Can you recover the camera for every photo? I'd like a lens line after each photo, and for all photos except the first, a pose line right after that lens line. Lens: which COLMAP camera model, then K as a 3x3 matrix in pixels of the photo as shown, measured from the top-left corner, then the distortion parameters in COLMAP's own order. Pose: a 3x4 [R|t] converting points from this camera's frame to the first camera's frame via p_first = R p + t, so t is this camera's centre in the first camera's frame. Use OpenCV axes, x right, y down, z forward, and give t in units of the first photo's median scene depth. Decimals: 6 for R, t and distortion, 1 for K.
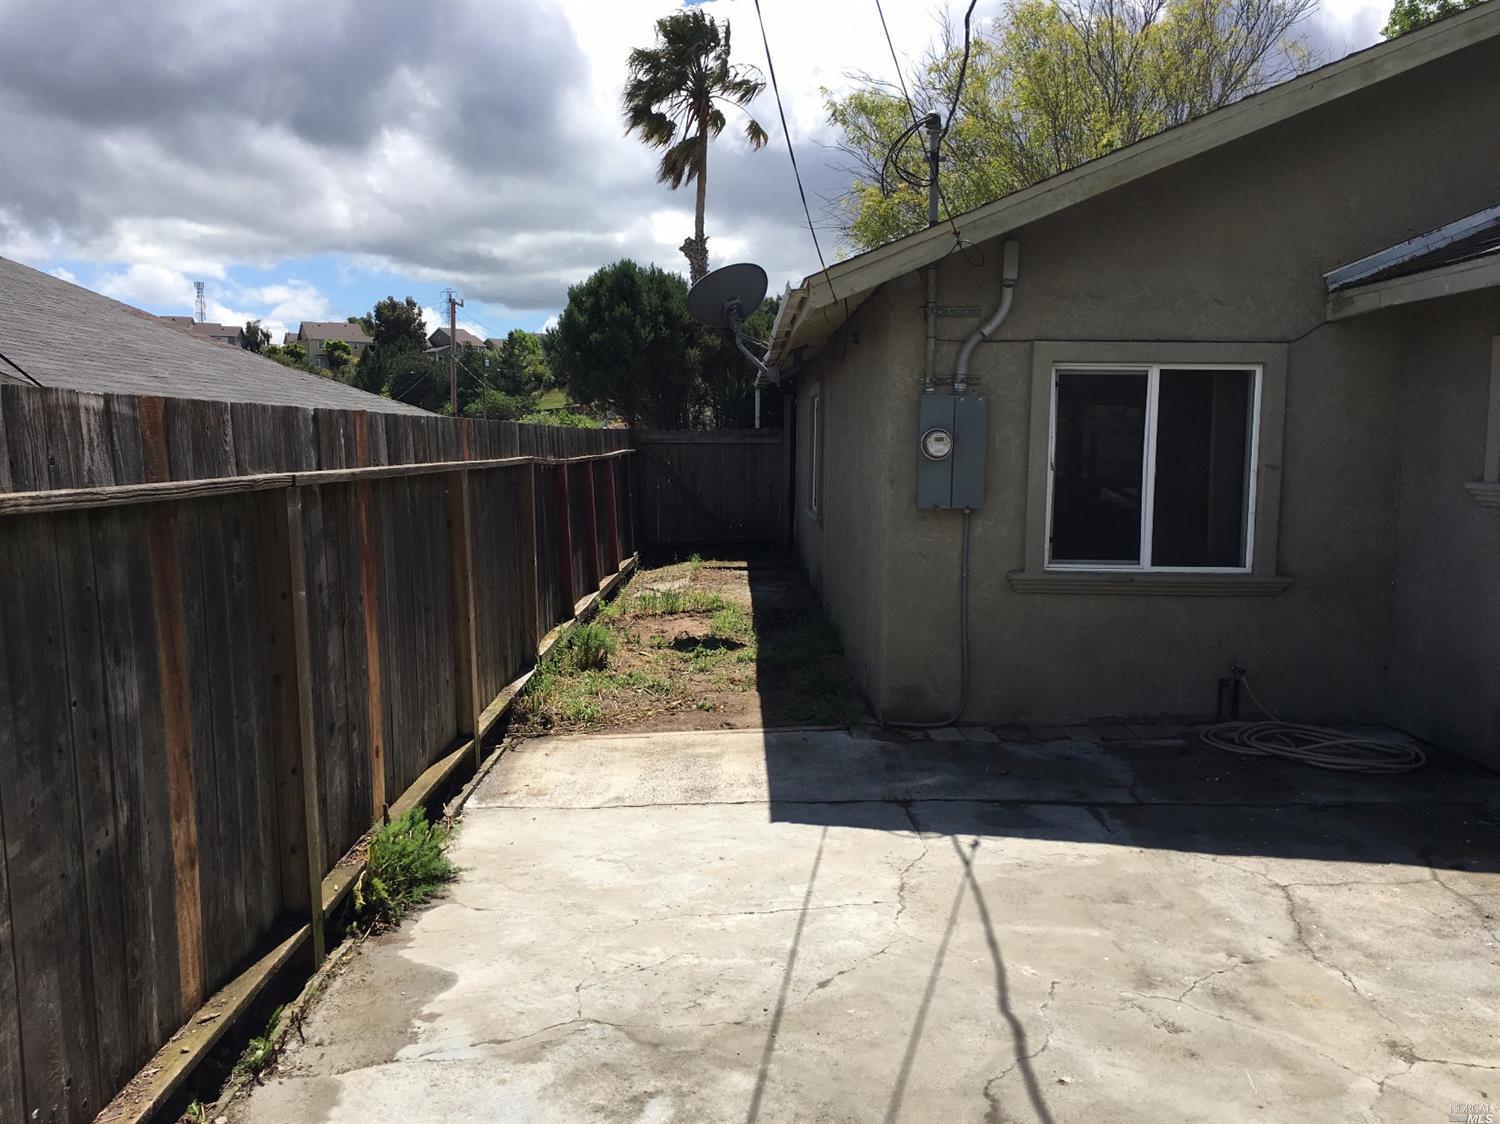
lens RADIAL K [[1265.8, 0, 748.8], [0, 1265.8, 562.7], [0, 0, 1]] dist [0.052162, -0.058366]
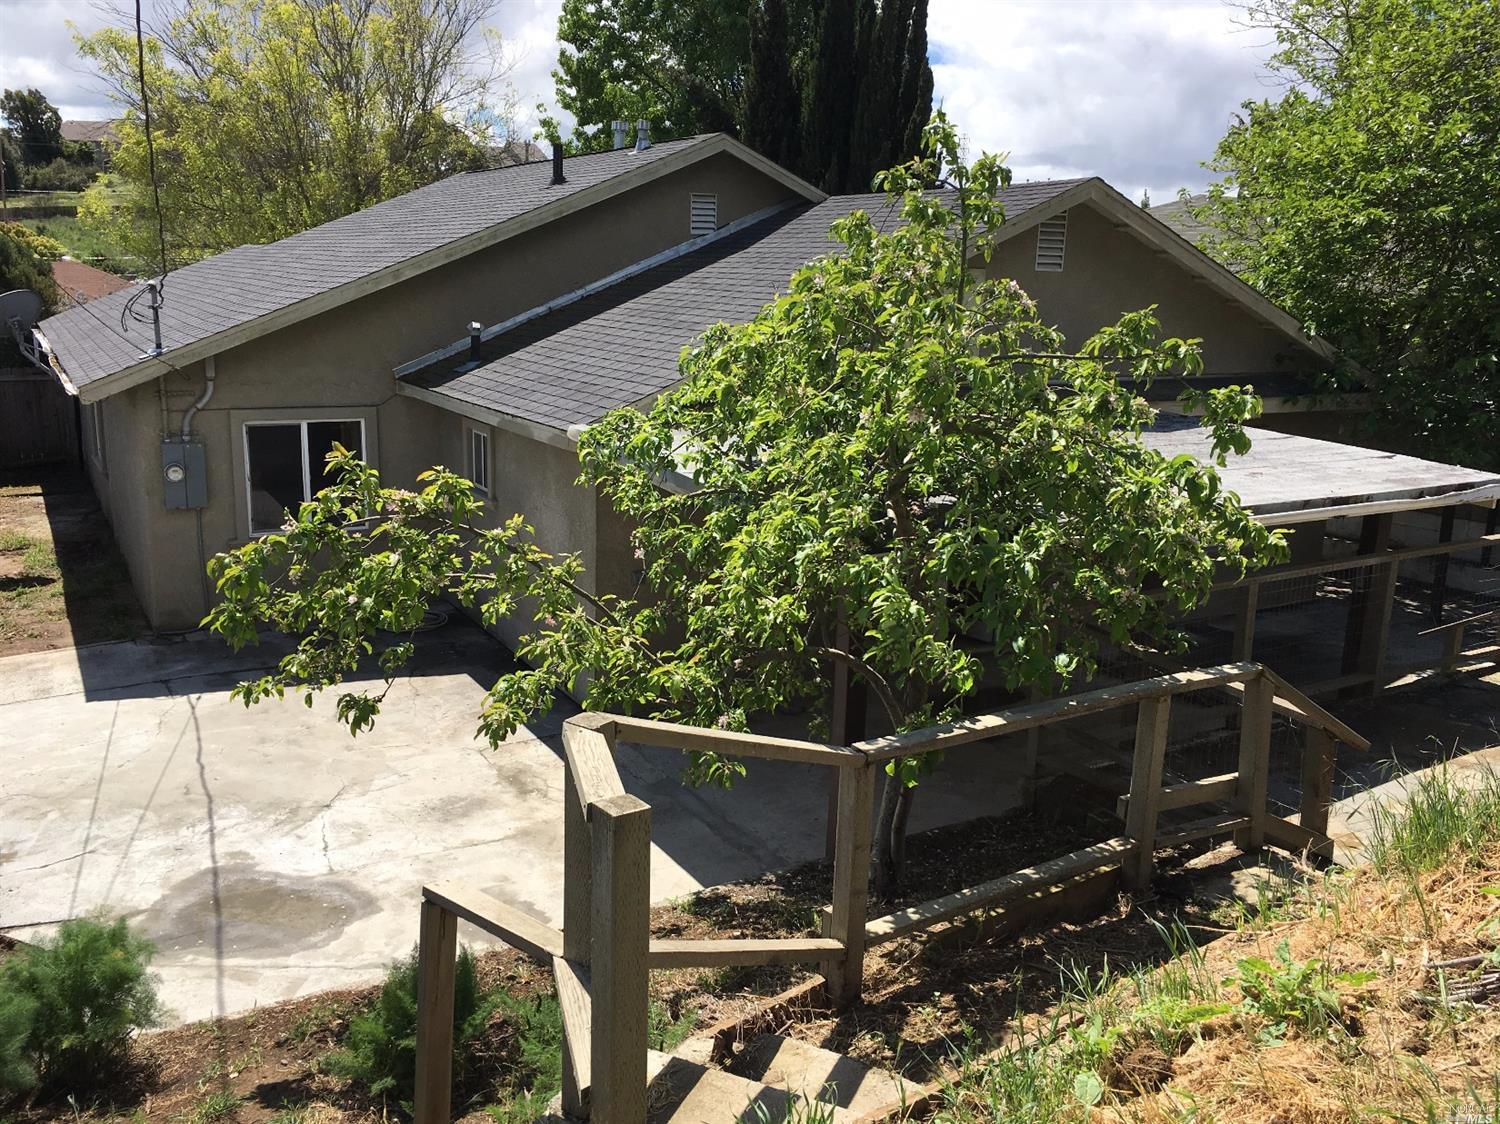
lens RADIAL K [[1265.8, 0, 746.2], [0, 1265.8, 557.8], [0, 0, 1]] dist [0.052162, -0.058366]
pose [[0.871953, -0.094396, 0.480403, -0.018721], [0.028517, 0.989363, 0.142643, -0.206599], [-0.488758, -0.110678, 0.865370, -0.906916]]
